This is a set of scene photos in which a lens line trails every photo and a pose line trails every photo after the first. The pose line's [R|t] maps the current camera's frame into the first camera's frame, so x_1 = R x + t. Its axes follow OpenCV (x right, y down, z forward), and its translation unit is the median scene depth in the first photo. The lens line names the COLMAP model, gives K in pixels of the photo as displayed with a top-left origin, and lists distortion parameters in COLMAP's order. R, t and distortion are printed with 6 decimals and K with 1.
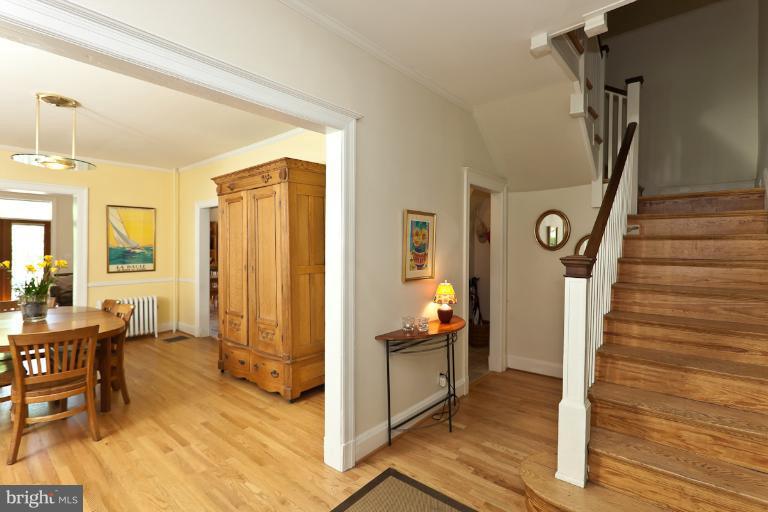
lens RADIAL K [[390.2, 0, 384.1], [0, 390.2, 249.2], [0, 0, 1]] dist [-0.004680, -0.000458]
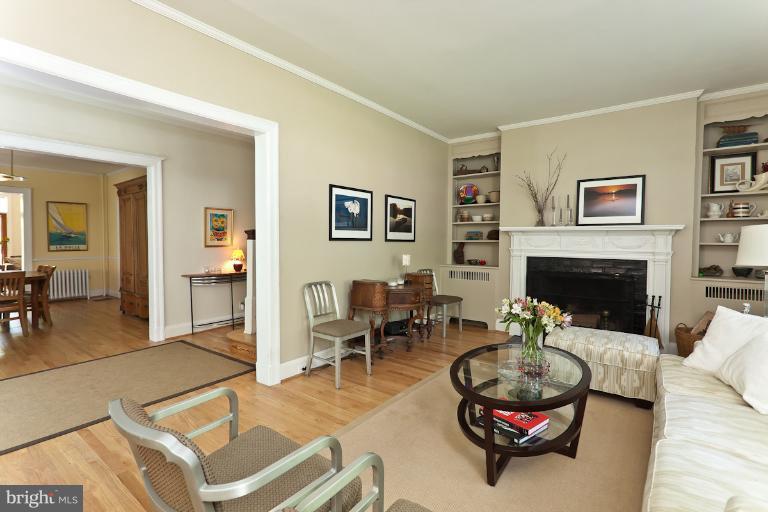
lens RADIAL K [[362.3, 0, 382.6], [0, 362.3, 245.1], [0, 0, 1]] dist [-0.000030, -0.000022]
pose [[0.996920, -0.000529, 0.078426, 0.521518], [-0.000029, 0.999975, 0.007118, 0.043923], [-0.078427, -0.007098, 0.996895, -0.521421]]
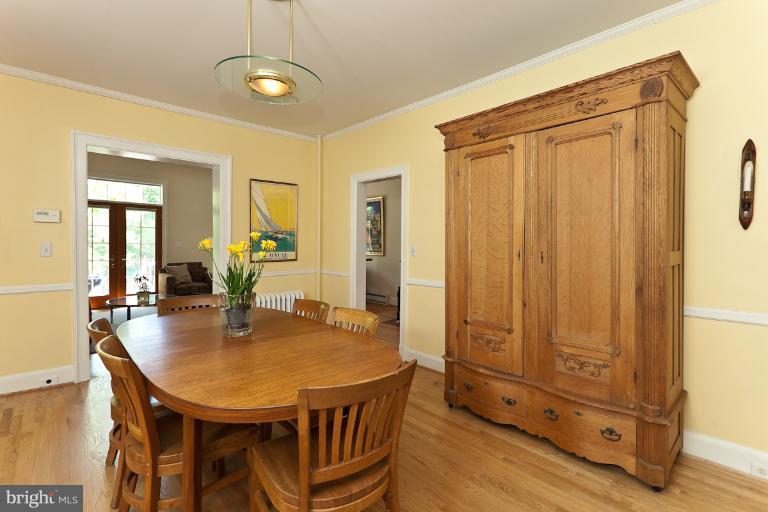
lens RADIAL K [[372.3, 0, 378.8], [0, 372.3, 248.9], [0, 0, 1]] dist [-0.002101, -0.000307]
pose [[0.994124, 0.006090, -0.108077, -0.516197], [-0.004551, 0.999885, 0.014485, 0.028991], [0.108152, -0.013908, 0.994037, 0.365629]]
